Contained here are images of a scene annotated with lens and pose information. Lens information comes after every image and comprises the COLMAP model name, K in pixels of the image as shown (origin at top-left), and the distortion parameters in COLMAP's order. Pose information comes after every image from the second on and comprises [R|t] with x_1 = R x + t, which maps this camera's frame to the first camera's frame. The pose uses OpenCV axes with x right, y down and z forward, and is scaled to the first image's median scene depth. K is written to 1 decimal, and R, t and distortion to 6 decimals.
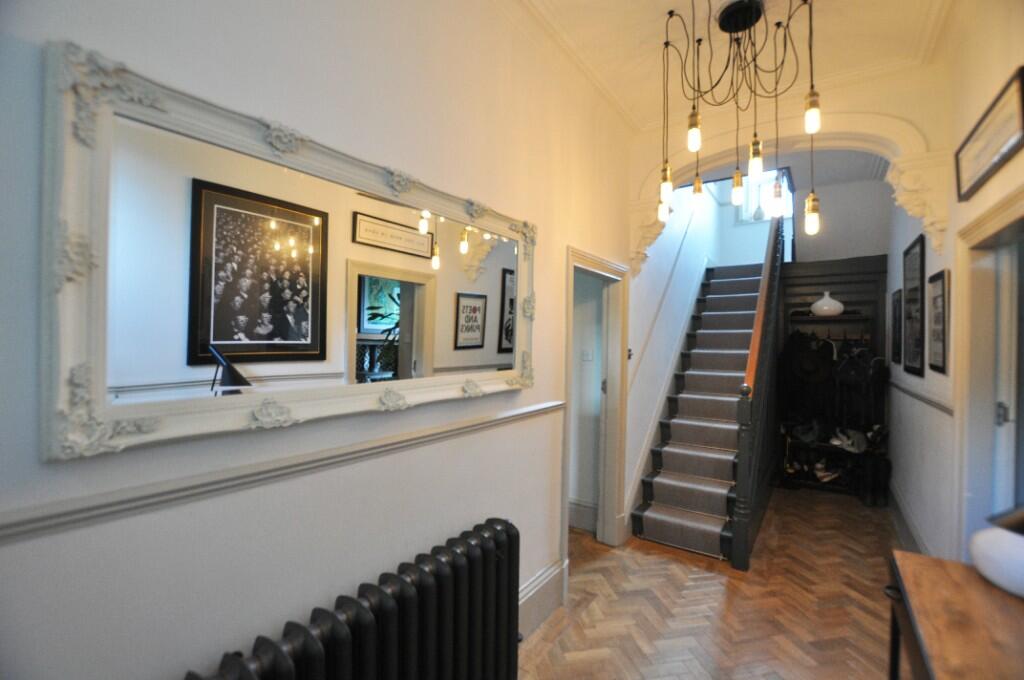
lens RADIAL K [[447.0, 0, 511.5], [0, 447.0, 339.6], [0, 0, 1]] dist [-0.030006, 0.000247]
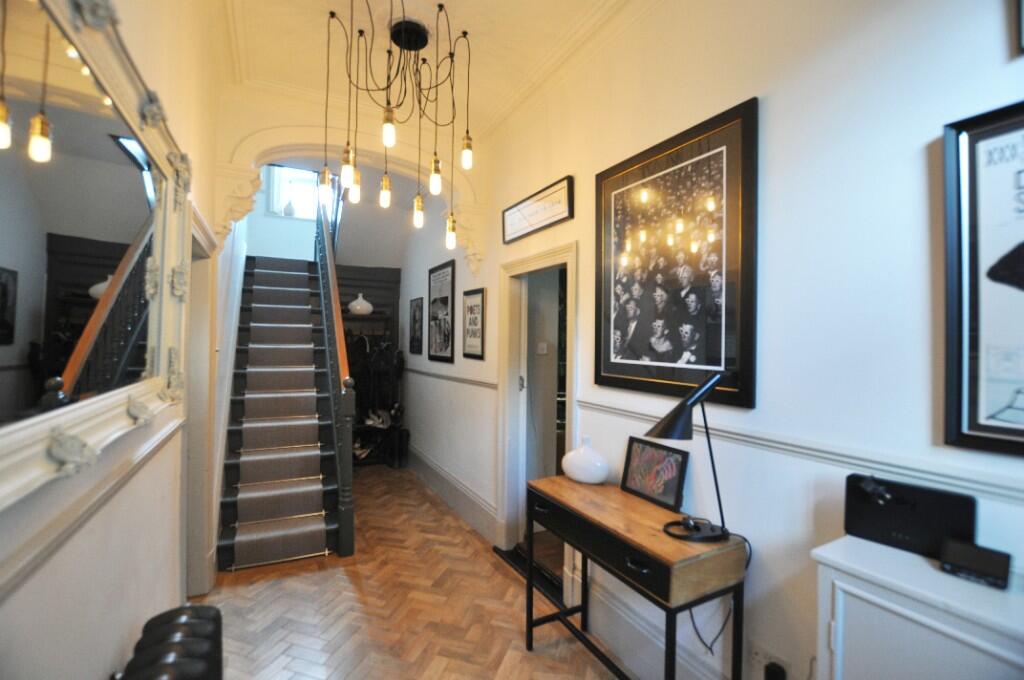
lens RADIAL K [[447.0, 0, 511.1], [0, 447.0, 339.2], [0, 0, 1]] dist [-0.030006, 0.000247]
pose [[0.459584, 0.002893, 0.888130, -0.214849], [-0.012246, 0.999920, 0.003080, 0.003589], [-0.888050, -0.012292, 0.459583, 0.170636]]
